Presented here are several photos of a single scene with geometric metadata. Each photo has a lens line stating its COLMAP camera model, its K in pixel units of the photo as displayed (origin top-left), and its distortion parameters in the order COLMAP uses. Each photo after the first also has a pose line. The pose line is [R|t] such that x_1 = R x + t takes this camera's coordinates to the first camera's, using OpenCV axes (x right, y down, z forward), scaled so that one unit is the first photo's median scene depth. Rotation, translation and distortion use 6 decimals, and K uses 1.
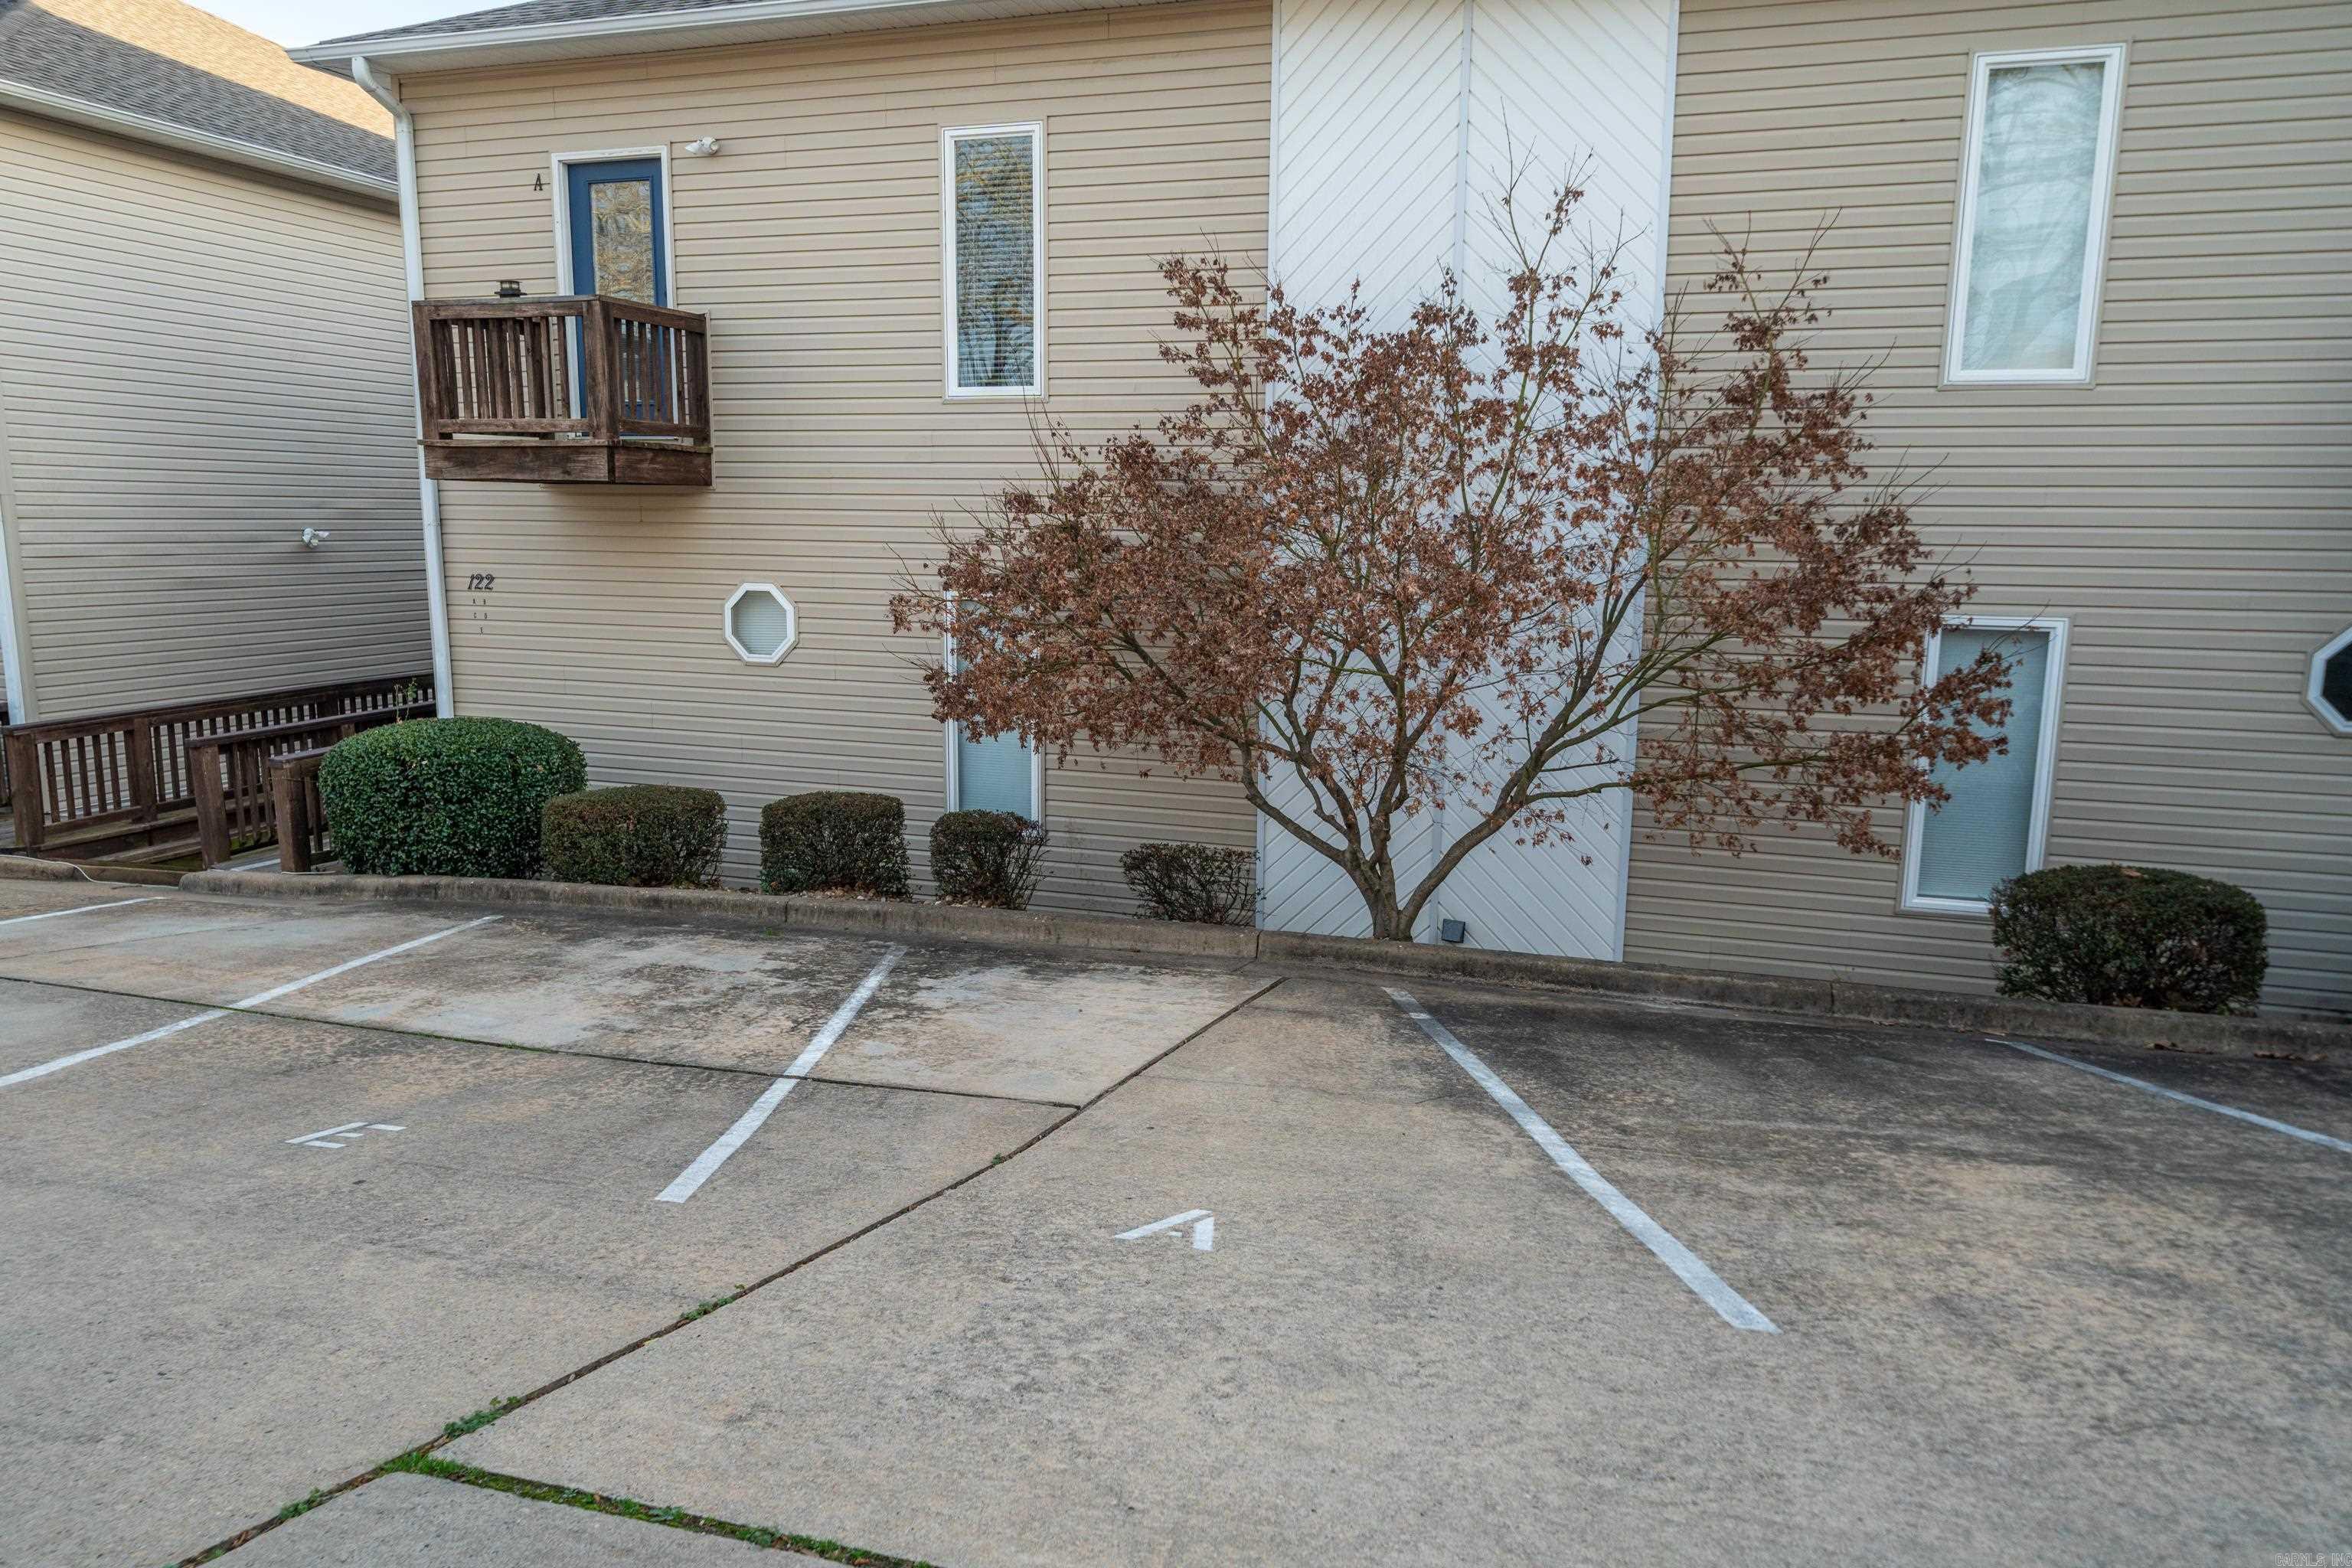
lens RADIAL K [[1558.0, 0, 1184.9], [0, 1558.0, 789.5], [0, 0, 1]] dist [0.001537, -0.000079]
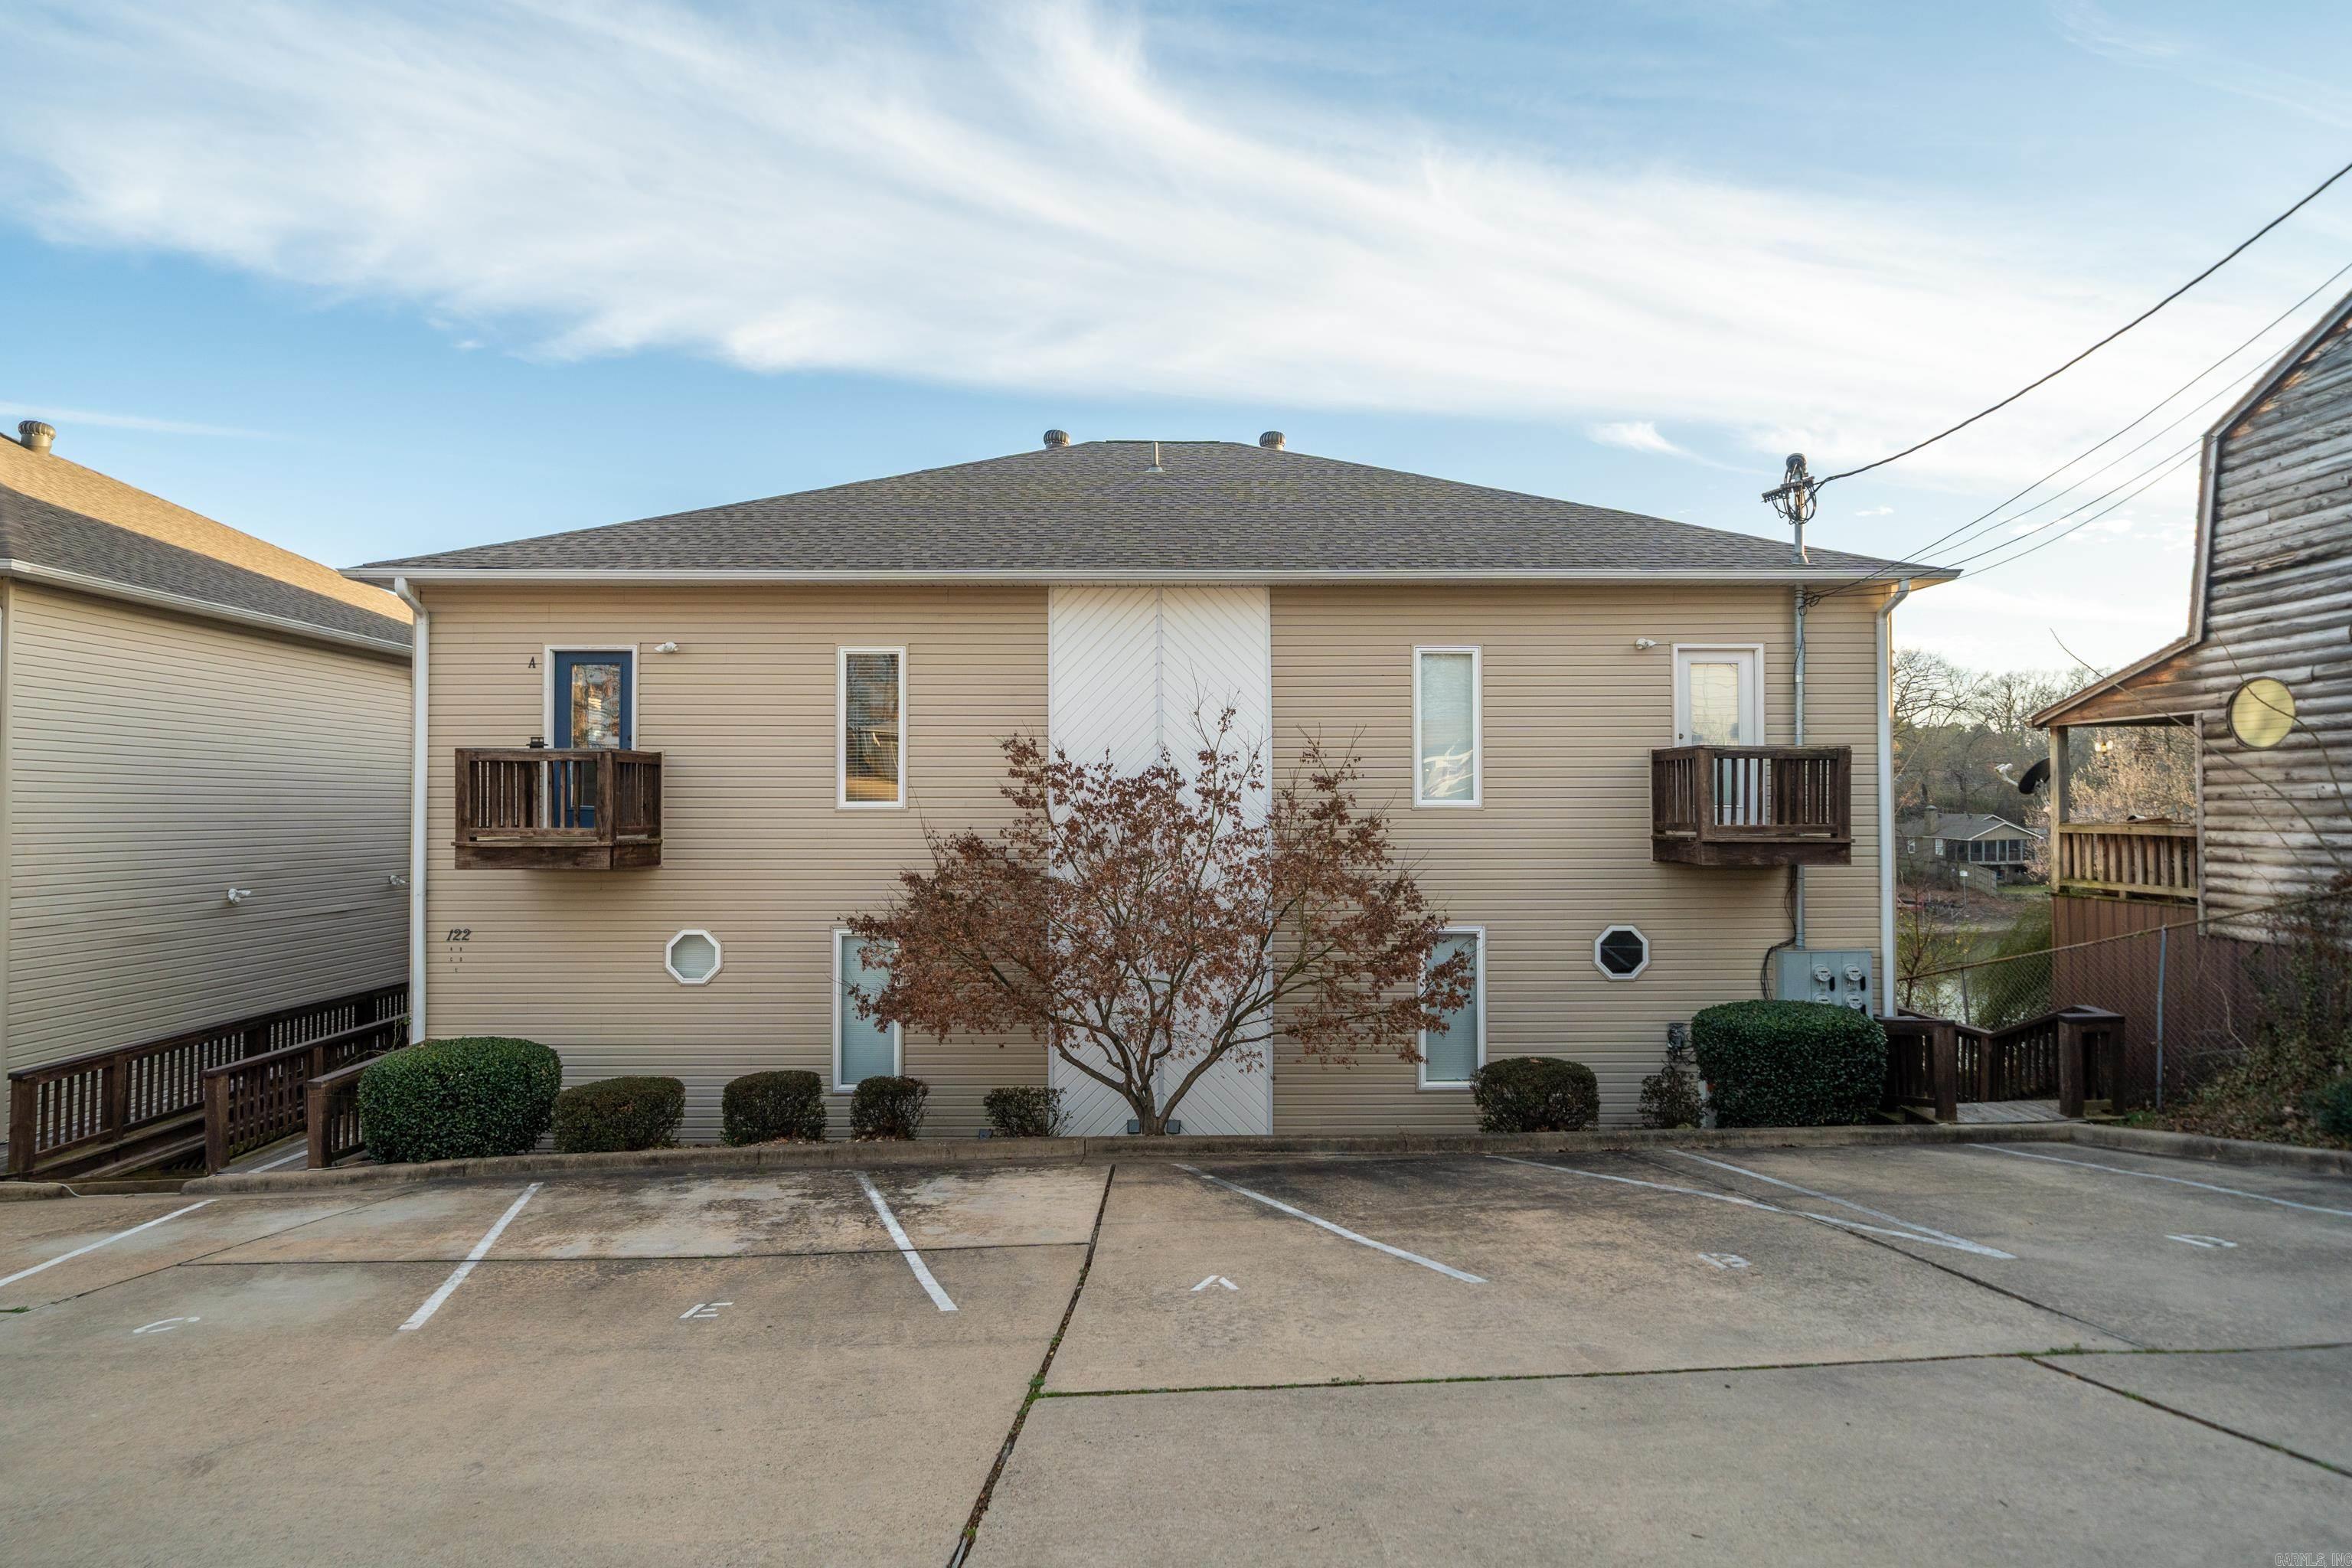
lens RADIAL K [[1185.9, 0, 1185.3], [0, 1185.9, 792.2], [0, 0, 1]] dist [0.002514, 0.001504]
pose [[0.946592, -0.008109, 0.322332, -0.240306], [0.067908, 0.982274, -0.174715, -0.040111], [-0.315202, 0.187273, 0.930364, -0.261781]]
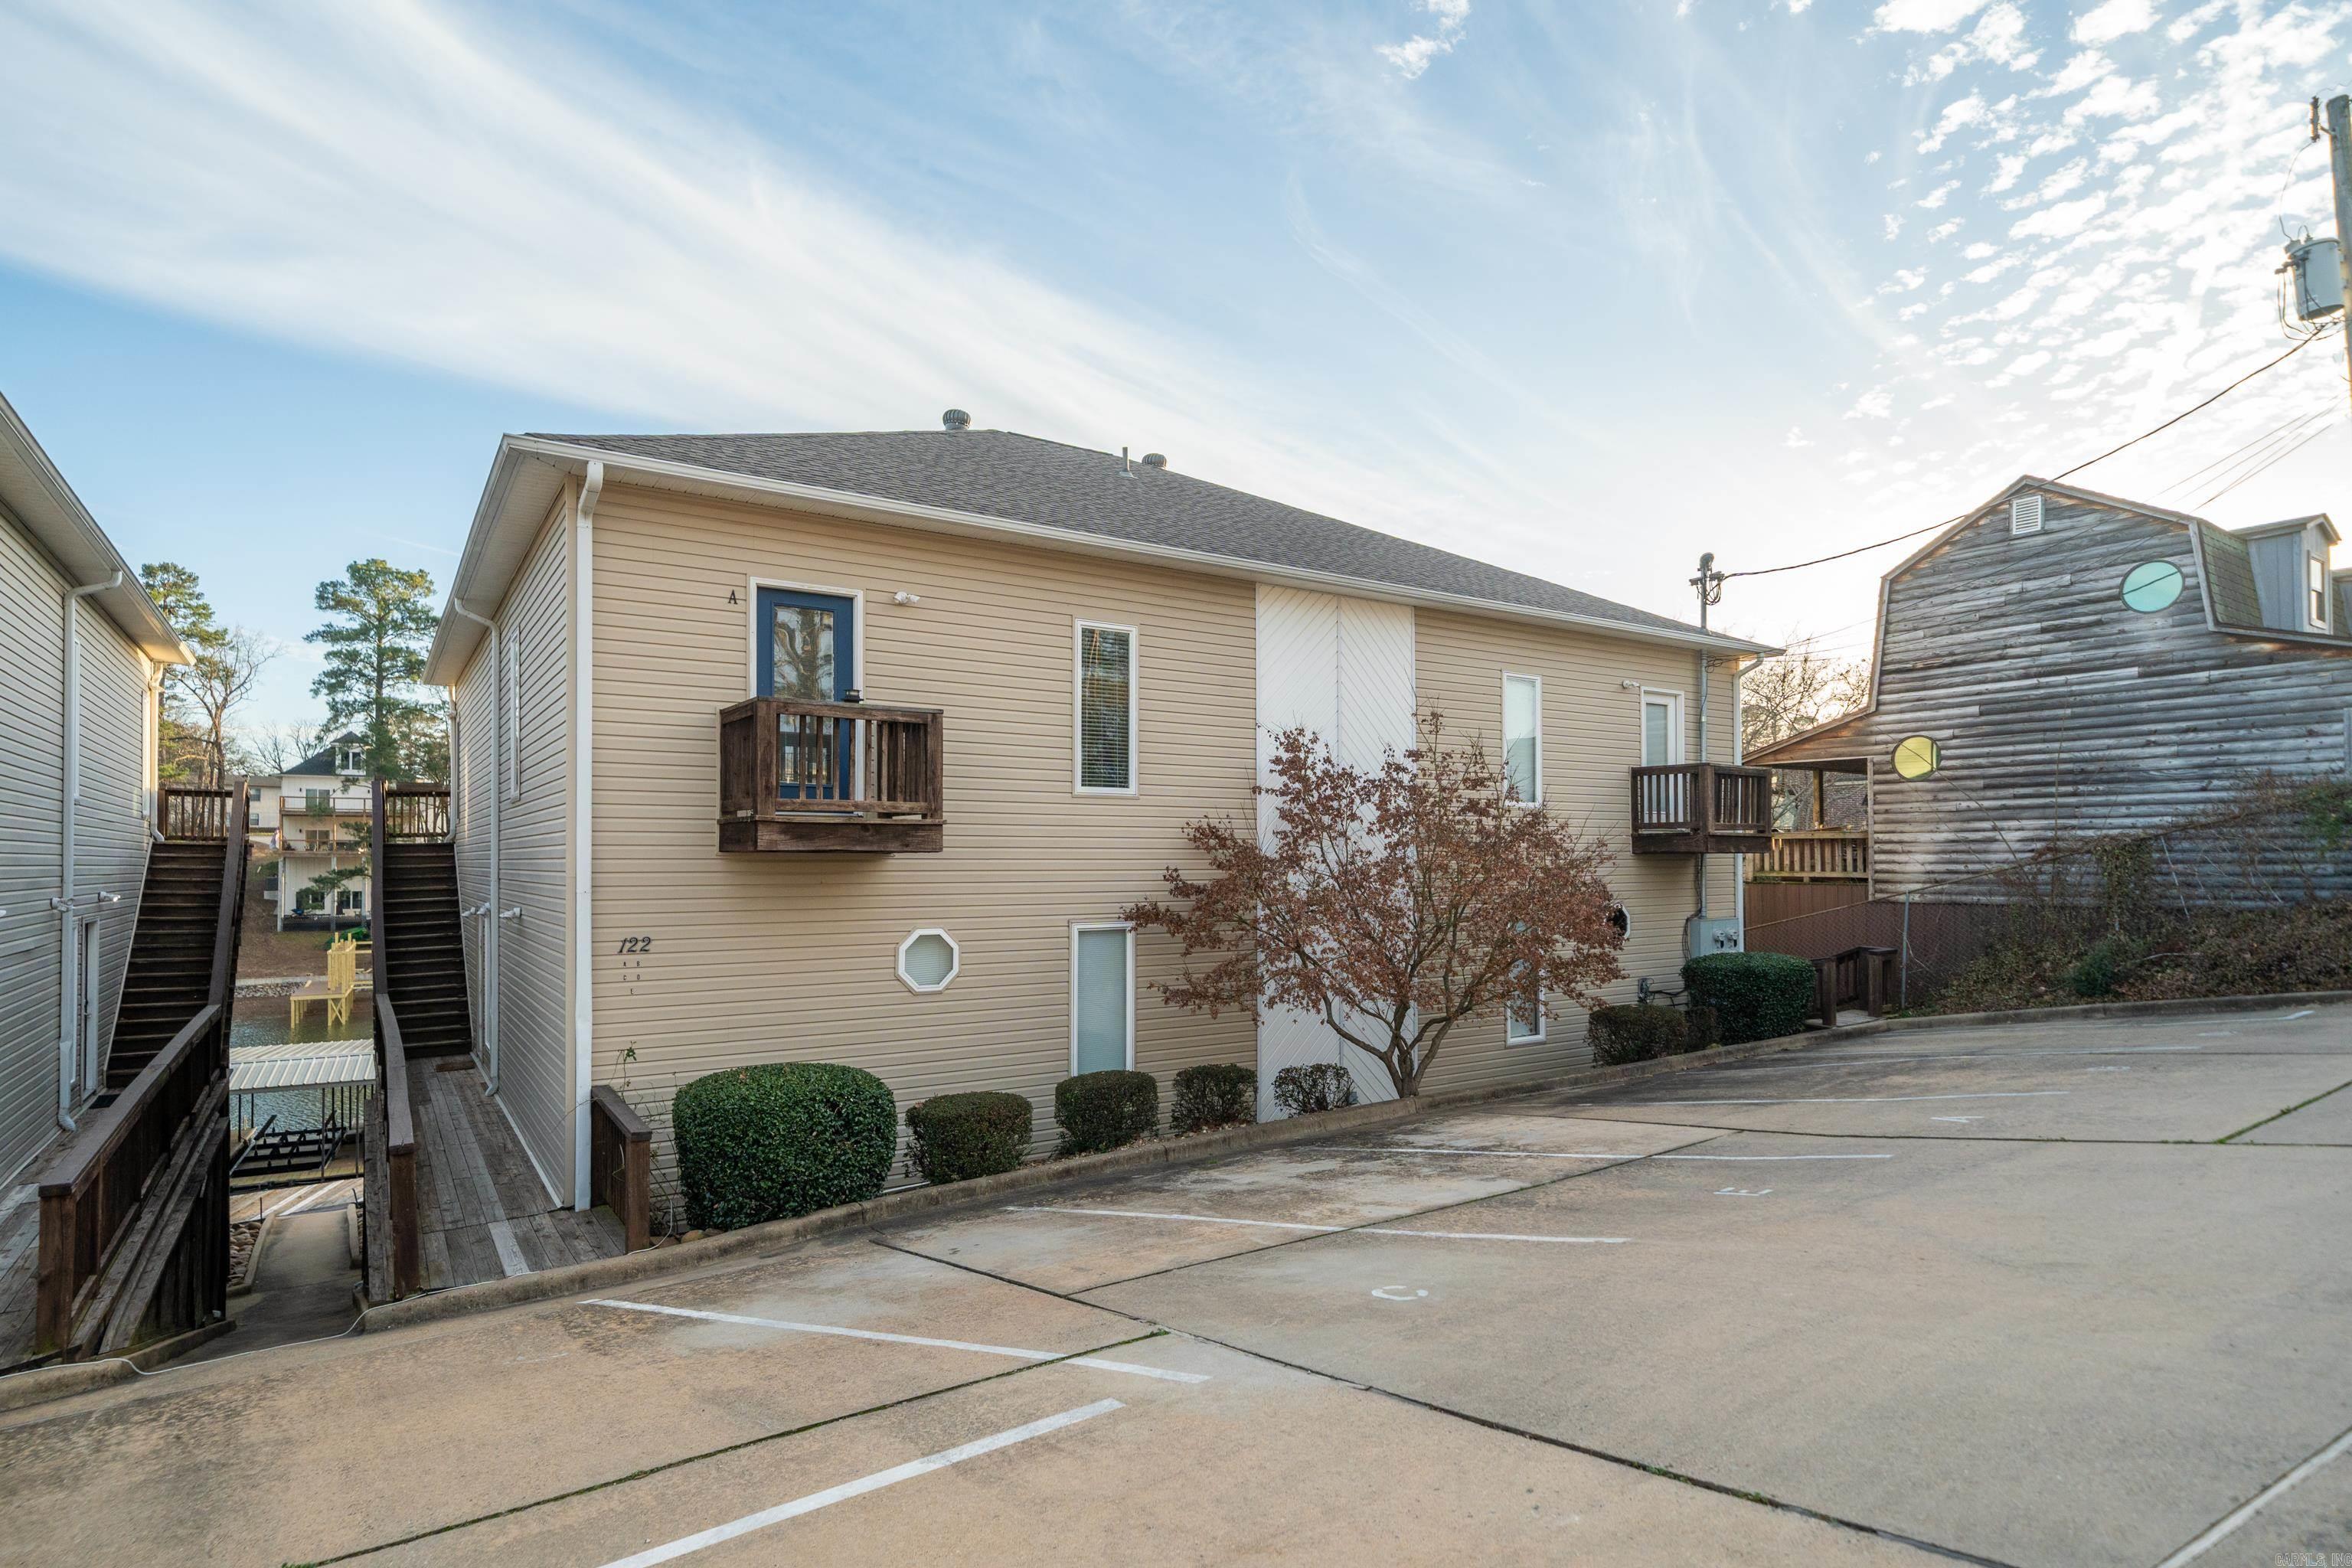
lens RADIAL K [[1219.7, 0, 1179.2], [0, 1219.7, 848.5], [0, 0, 1]] dist [-0.000306, 0.000304]
pose [[0.619885, -0.004439, 0.784680, -1.145866], [0.144874, 0.983441, -0.108884, -0.072830], [-0.771203, 0.181175, 0.610263, 0.279439]]
